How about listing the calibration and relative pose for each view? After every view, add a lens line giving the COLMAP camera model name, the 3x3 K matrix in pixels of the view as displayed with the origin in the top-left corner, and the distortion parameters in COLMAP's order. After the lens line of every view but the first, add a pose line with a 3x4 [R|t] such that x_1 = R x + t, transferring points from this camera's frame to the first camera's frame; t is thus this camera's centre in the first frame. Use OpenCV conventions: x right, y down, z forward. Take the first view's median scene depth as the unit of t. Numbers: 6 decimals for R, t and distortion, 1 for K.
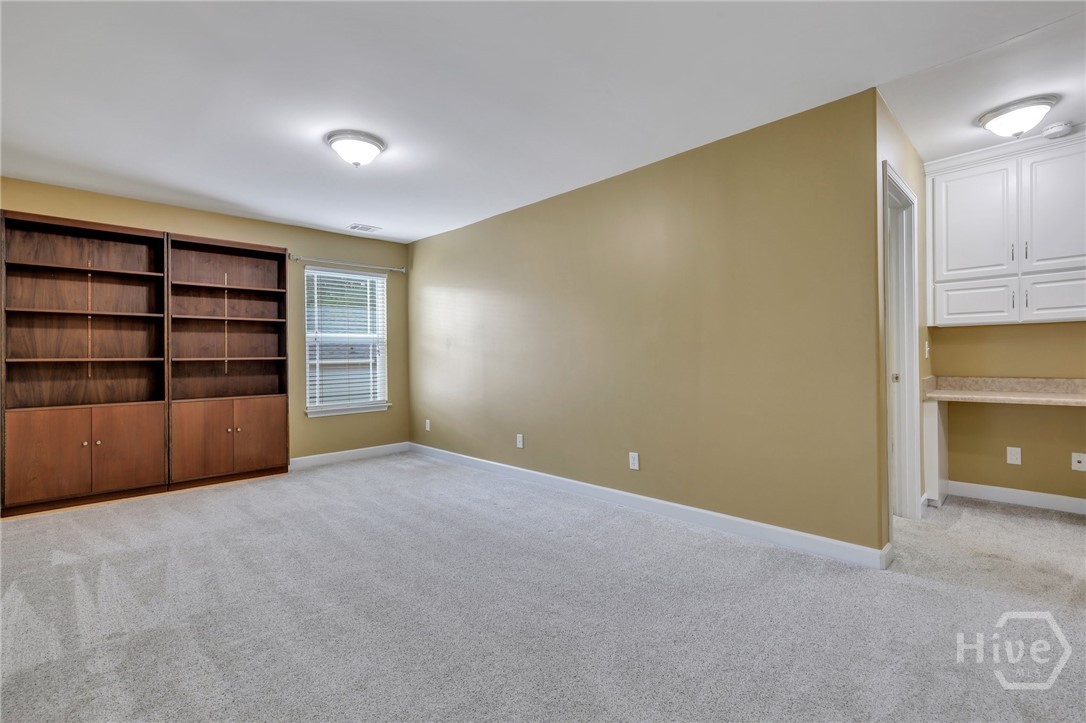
lens RADIAL K [[499.5, 0, 534.0], [0, 499.5, 353.0], [0, 0, 1]] dist [-0.000270, -0.000347]
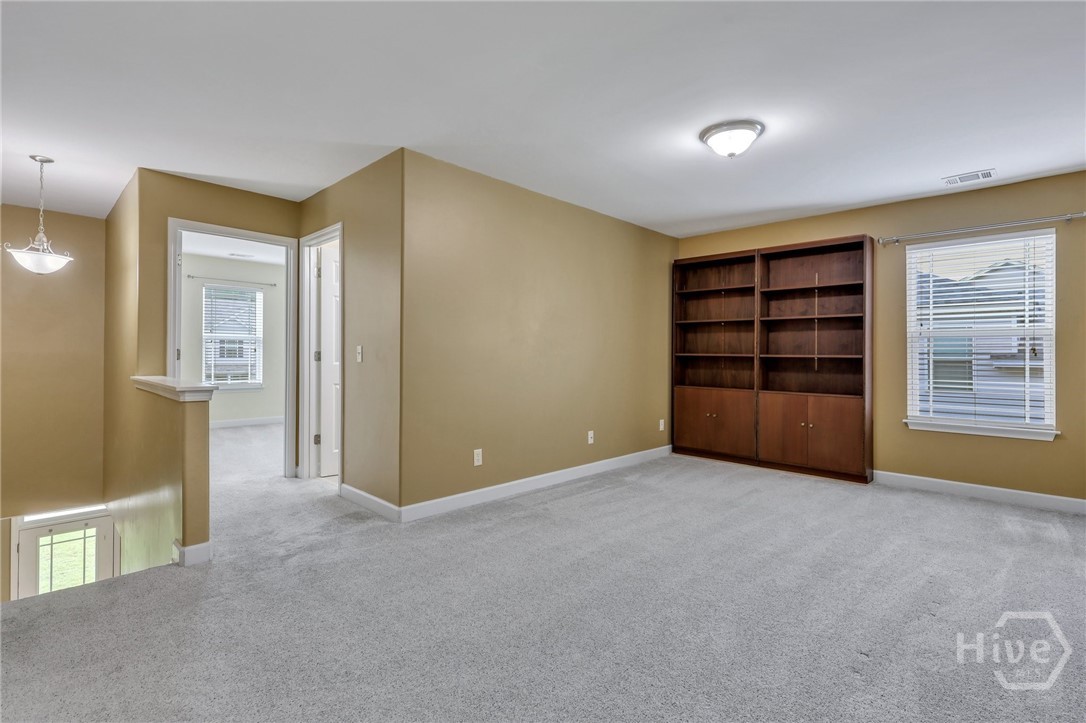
lens RADIAL K [[499.5, 0, 534.0], [0, 499.5, 353.0], [0, 0, 1]] dist [-0.000270, -0.000347]
pose [[0.027254, 0.007792, -0.999598, 0.404624], [-0.004077, 0.999962, 0.007684, -0.000360], [0.999620, 0.003866, 0.027285, 0.396964]]
